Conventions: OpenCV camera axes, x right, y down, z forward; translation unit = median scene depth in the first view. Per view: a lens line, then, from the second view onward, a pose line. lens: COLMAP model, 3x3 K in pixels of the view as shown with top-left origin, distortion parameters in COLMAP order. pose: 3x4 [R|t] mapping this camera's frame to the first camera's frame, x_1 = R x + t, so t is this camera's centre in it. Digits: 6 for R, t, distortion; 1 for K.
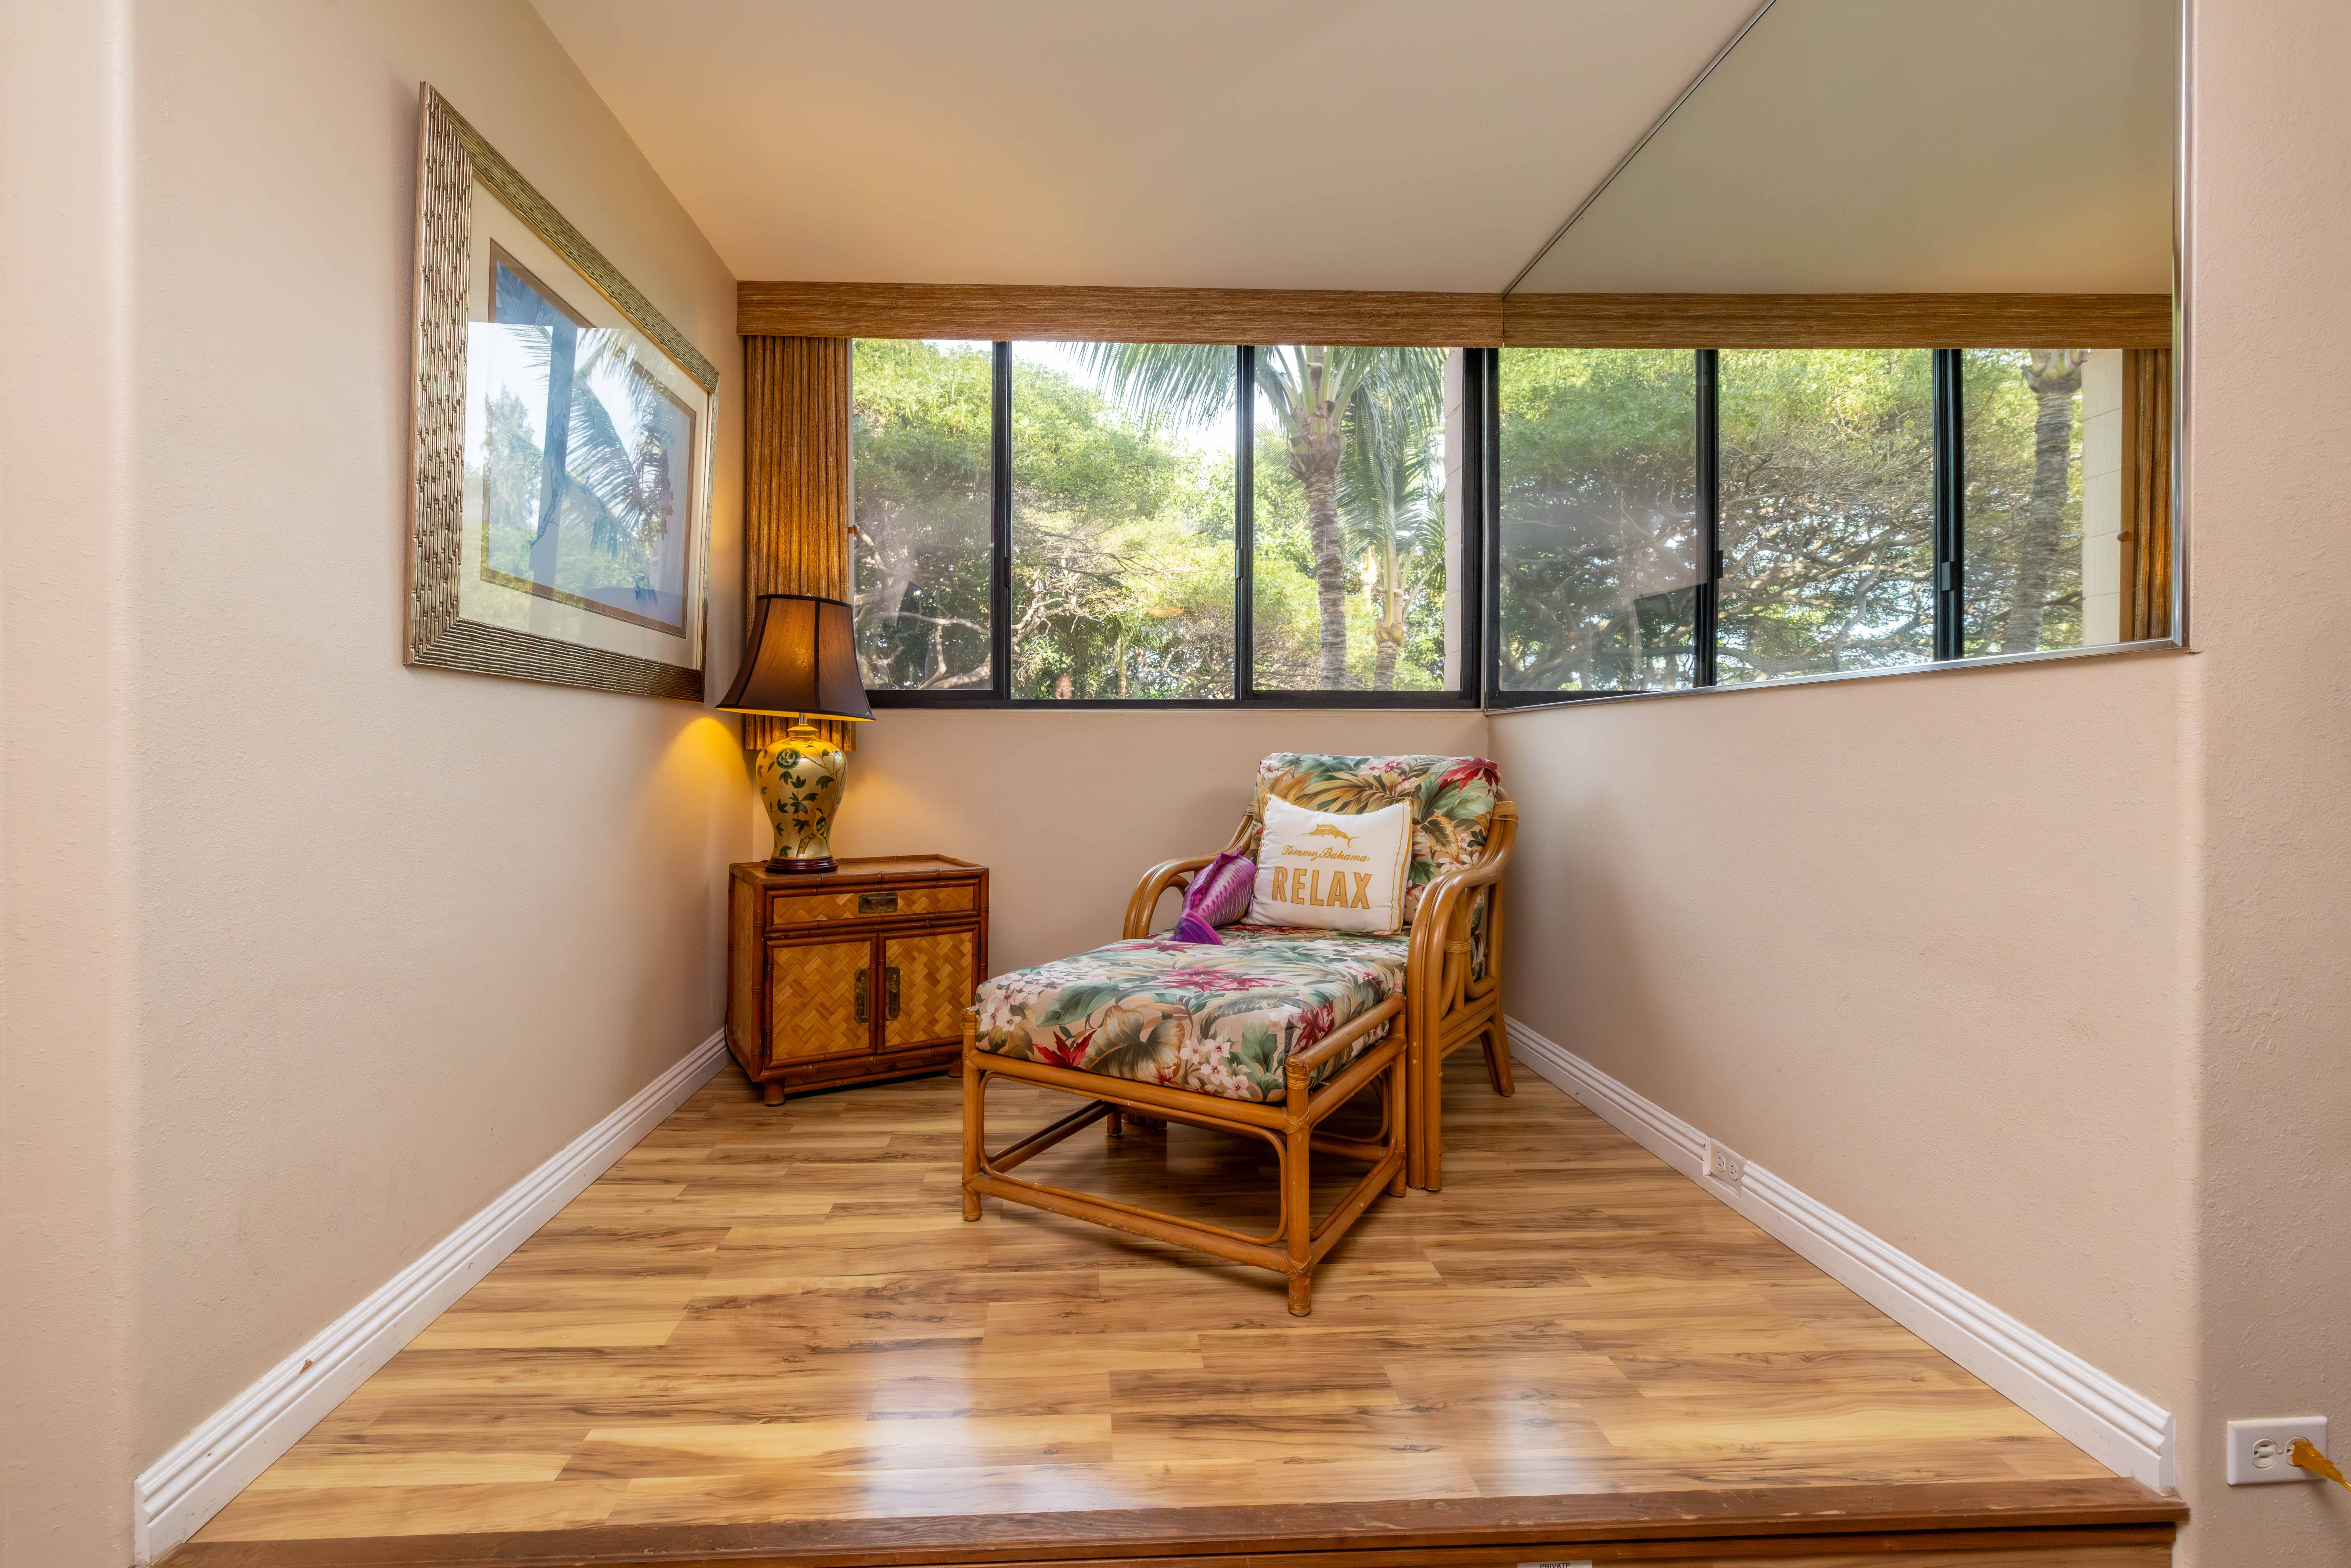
lens RADIAL K [[1029.4, 0, 1132.6], [0, 1029.4, 750.2], [0, 0, 1]] dist [0.000453, -0.000076]
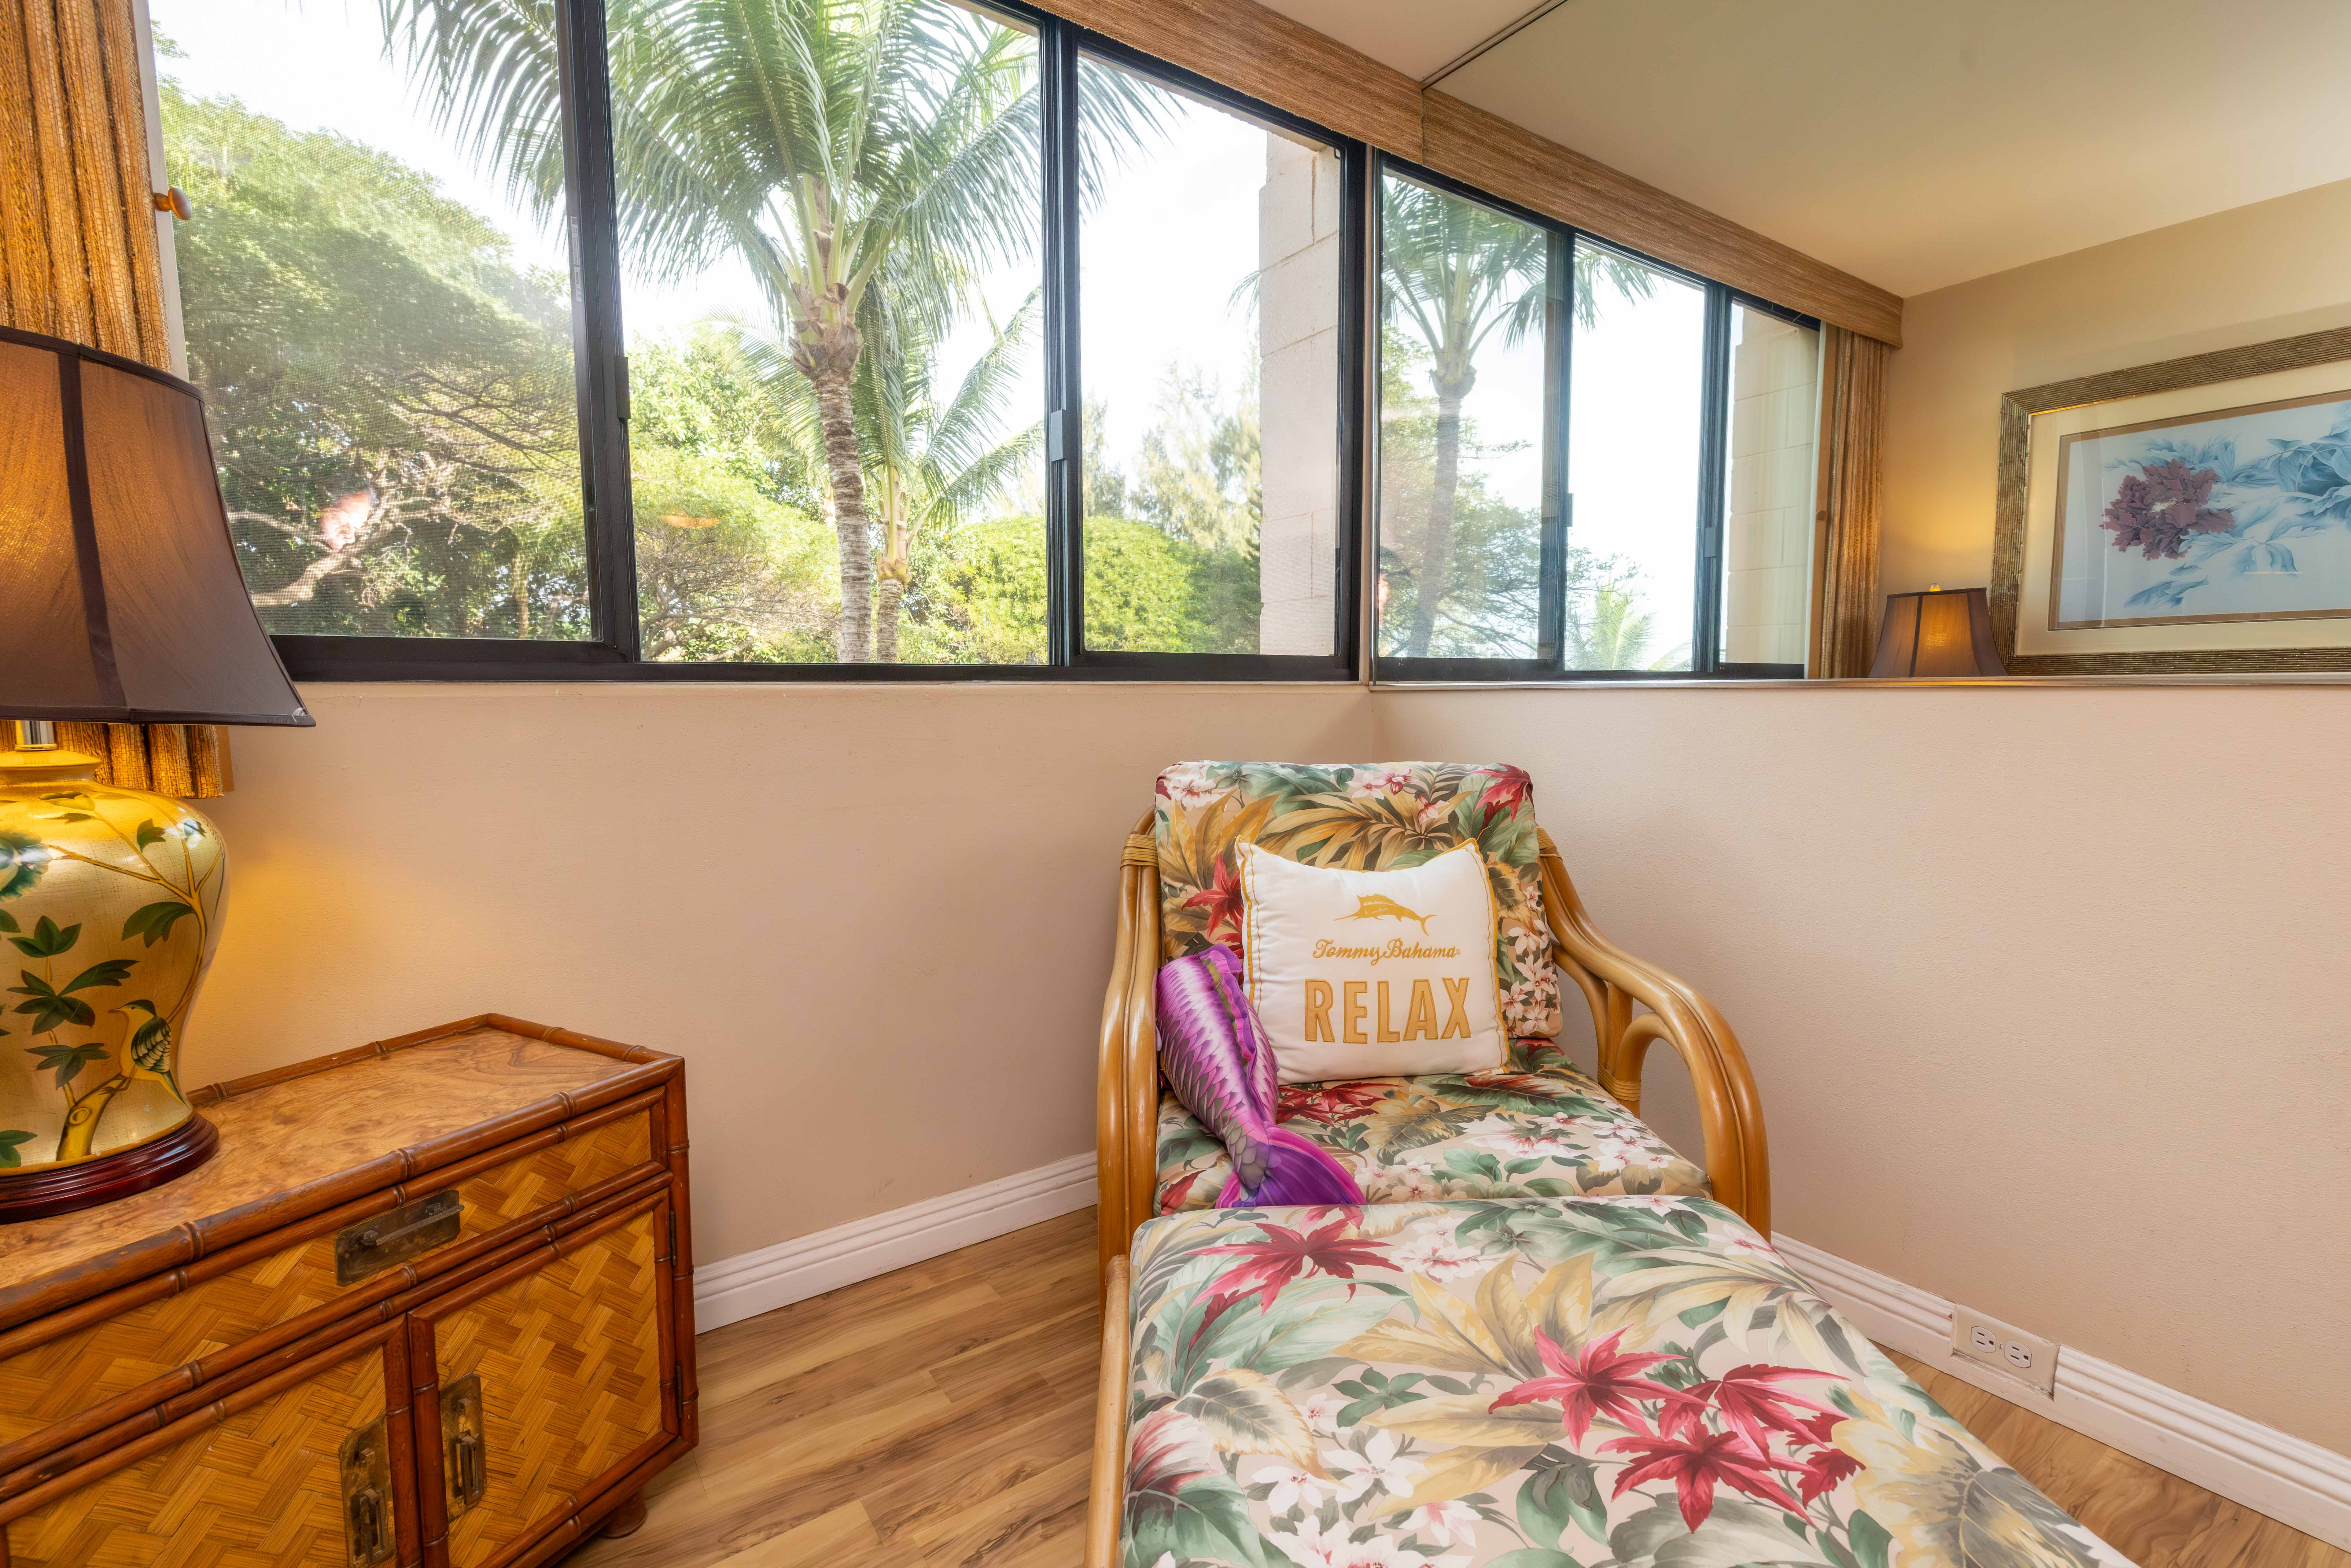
lens RADIAL K [[1022.2, 0, 1175.5], [0, 1022.2, 784.0], [0, 0, 1]] dist [0.000735, 0.000391]
pose [[0.842940, -0.053143, 0.535377, -0.208573], [0.004673, 0.995795, 0.091488, -0.043630], [-0.537987, -0.074618, 0.839644, 0.567679]]
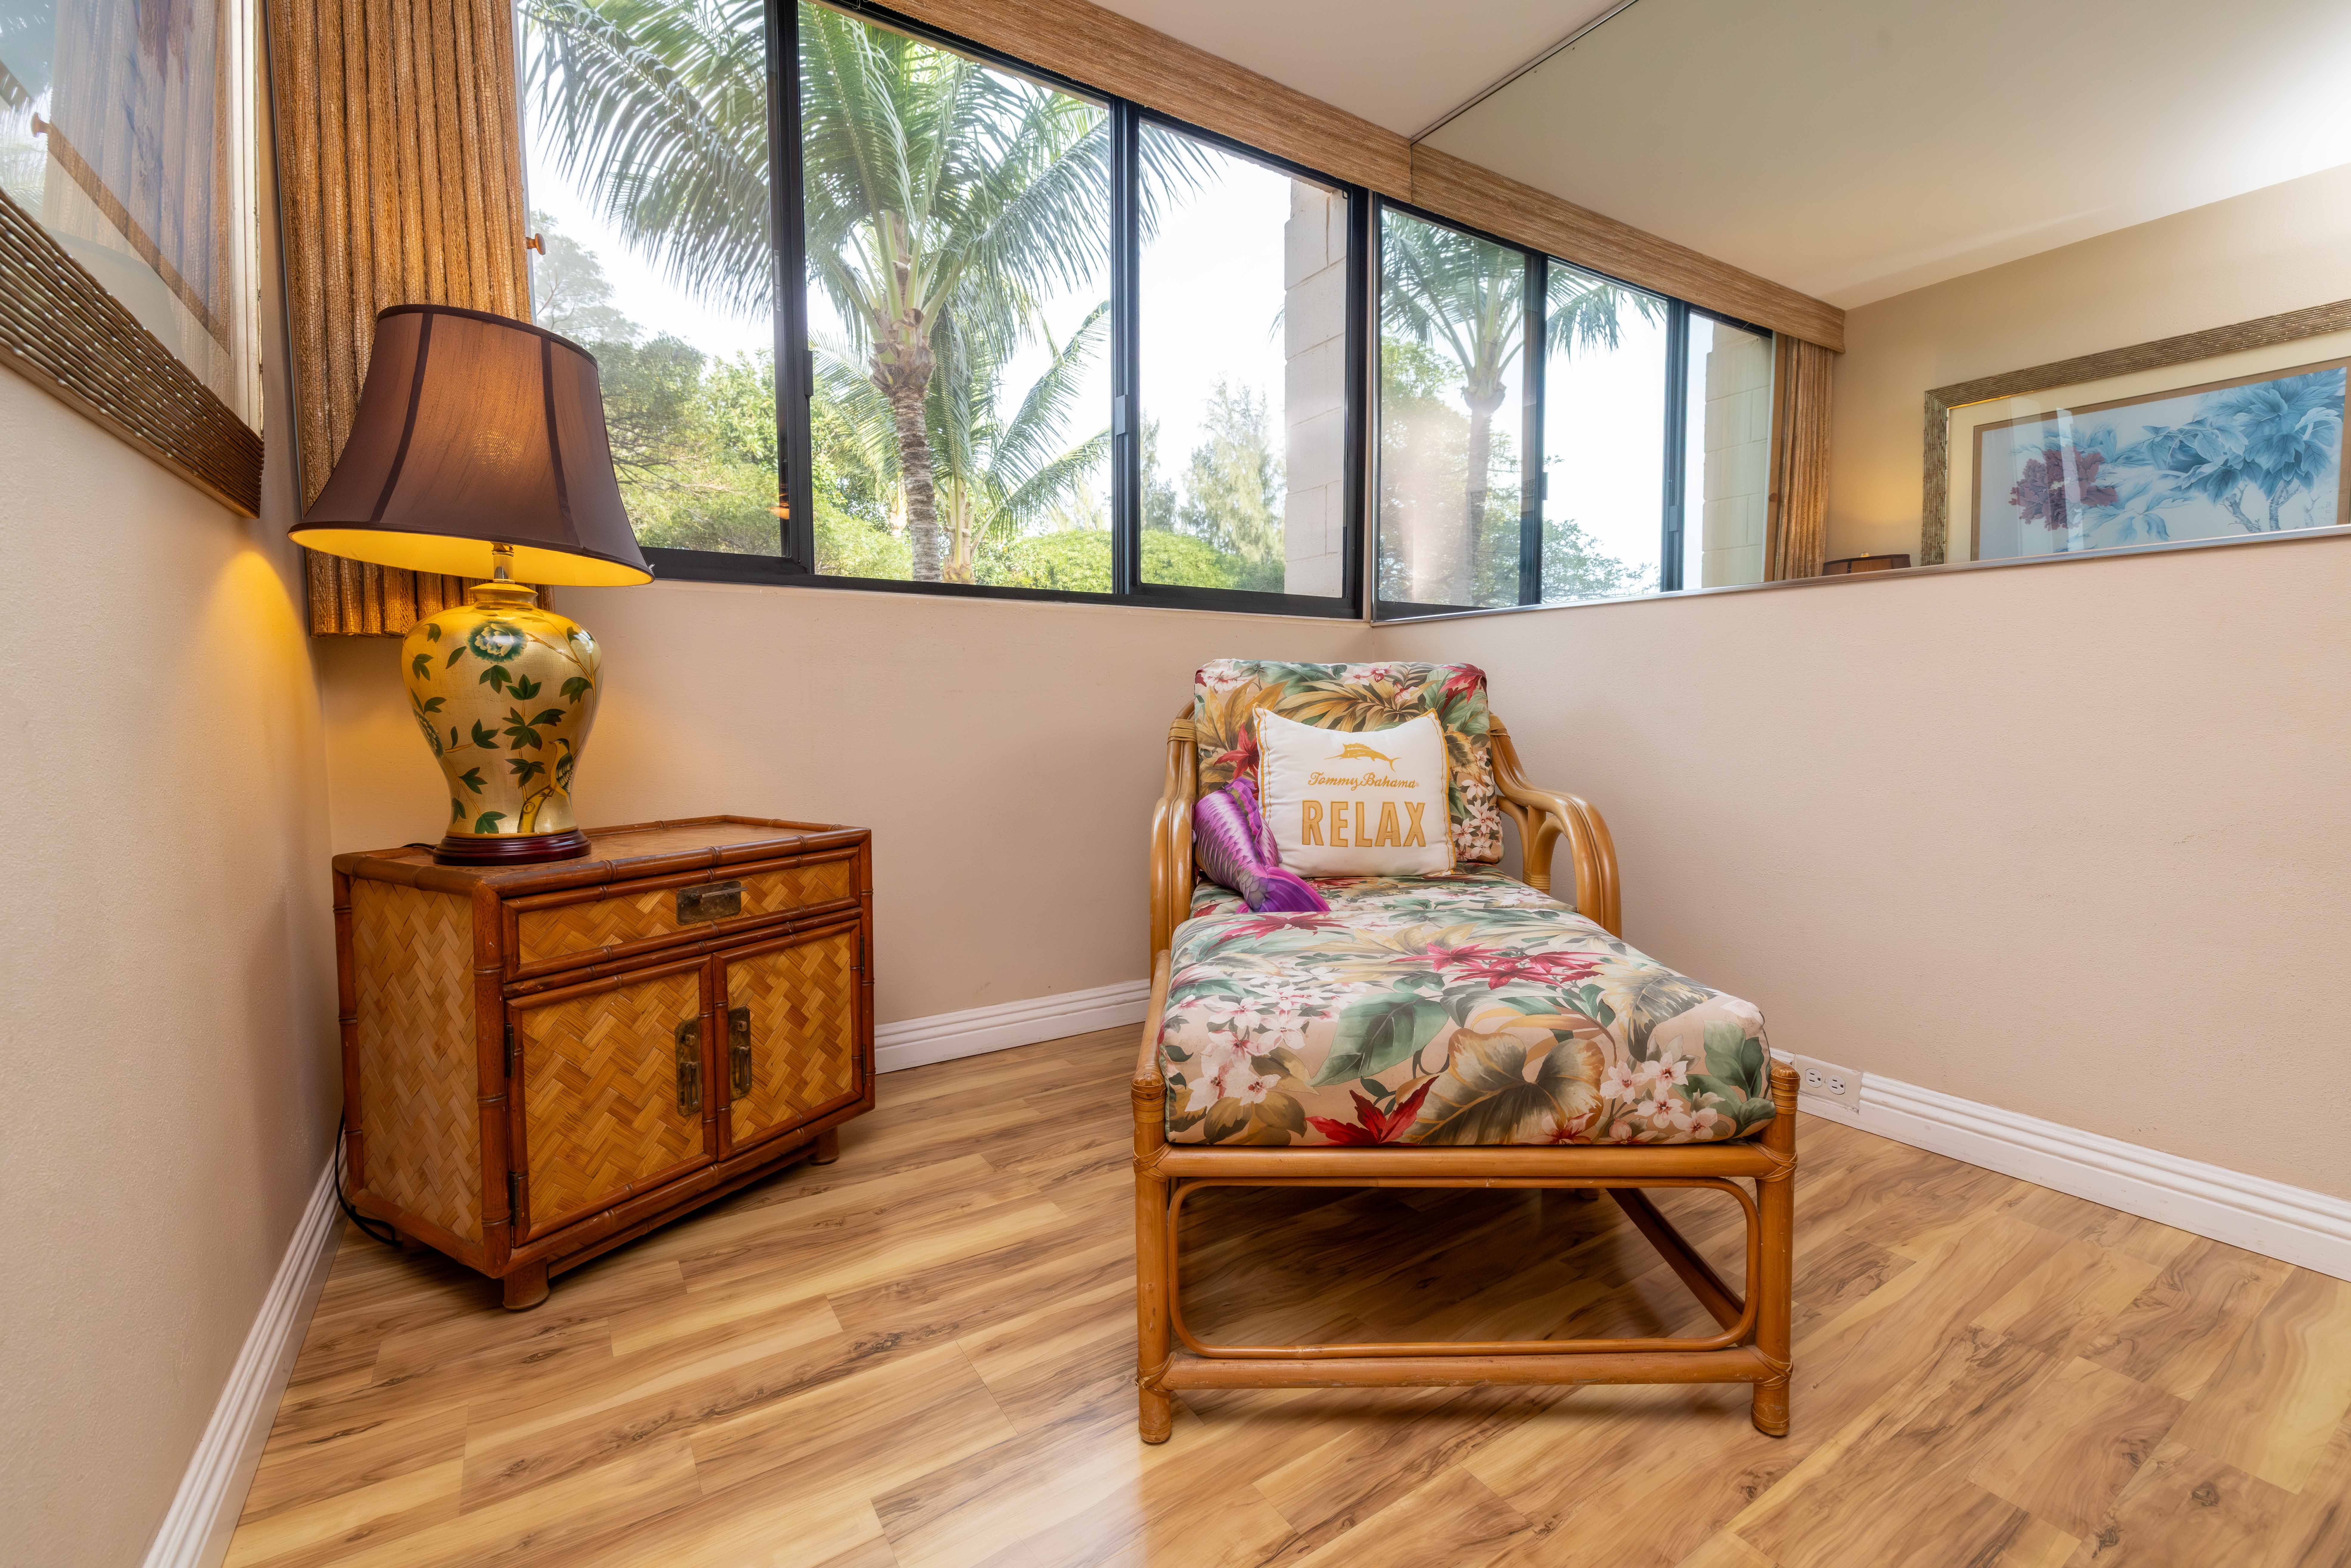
lens RADIAL K [[994.3, 0, 1195.7], [0, 994.3, 775.0], [0, 0, 1]] dist [-0.000200, 0.000024]
pose [[0.857267, -0.038633, 0.513420, -0.300183], [0.000703, 0.997268, 0.073868, 0.038664], [-0.514871, -0.062963, 0.854952, 0.404381]]
